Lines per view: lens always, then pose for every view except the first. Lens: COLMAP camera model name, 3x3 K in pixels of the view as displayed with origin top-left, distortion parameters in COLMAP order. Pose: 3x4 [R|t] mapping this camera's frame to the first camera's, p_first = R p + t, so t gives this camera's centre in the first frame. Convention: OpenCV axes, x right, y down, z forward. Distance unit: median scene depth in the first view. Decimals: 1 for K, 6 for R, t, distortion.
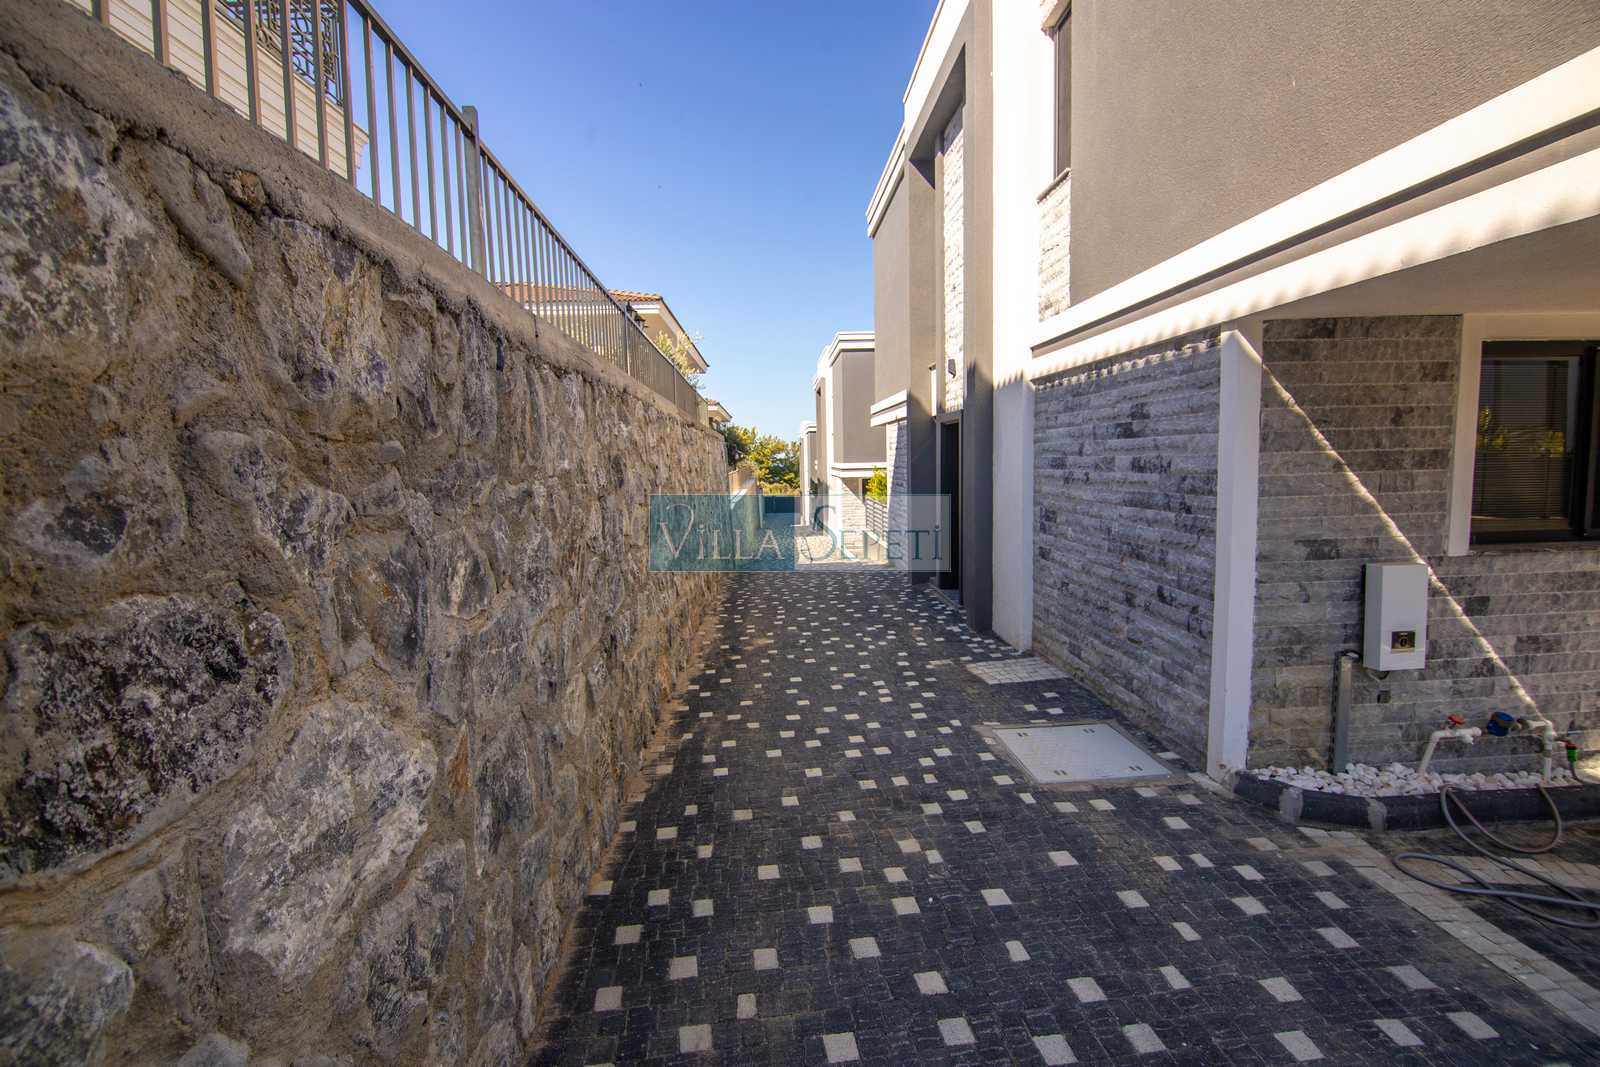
lens RADIAL K [[717.7, 0, 799.2], [0, 717.7, 526.5], [0, 0, 1]] dist [-0.000530, -0.010896]
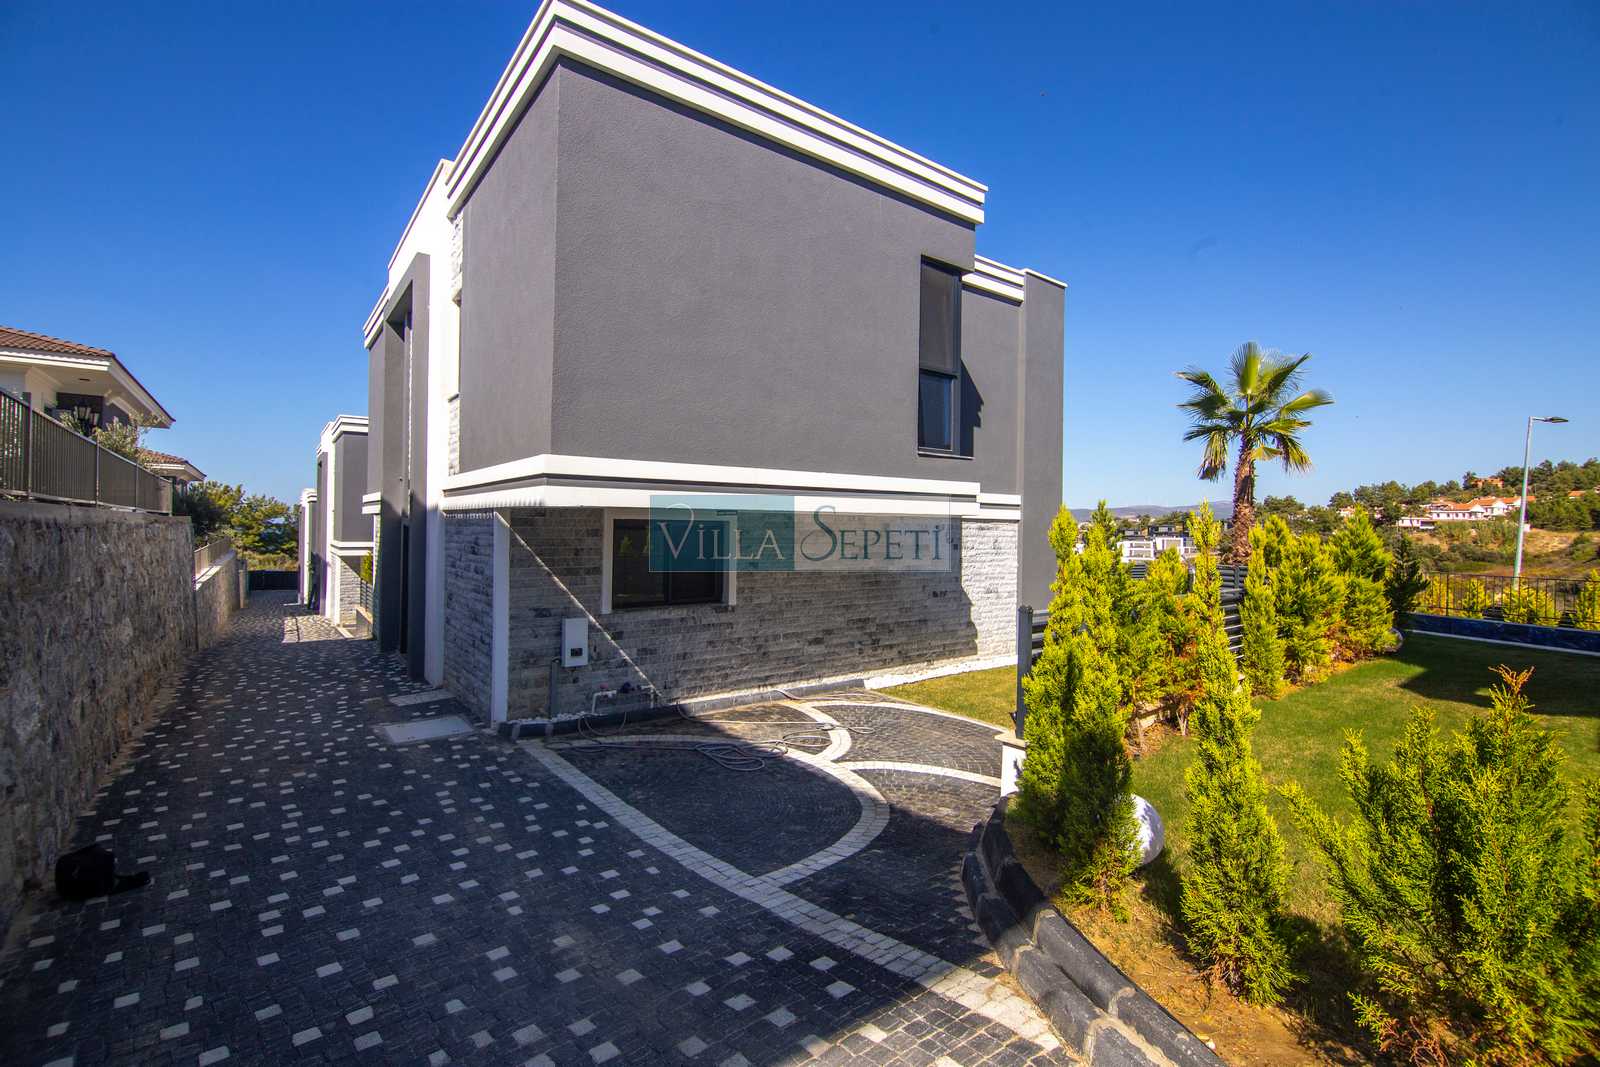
lens RADIAL K [[717.7, 0, 799.2], [0, 717.7, 526.5], [0, 0, 1]] dist [-0.000530, -0.010896]
pose [[0.823784, 0.034854, 0.565831, 0.130936], [0.022096, 0.995376, -0.093481, -0.007417], [-0.566473, 0.089511, 0.819205, -1.214471]]
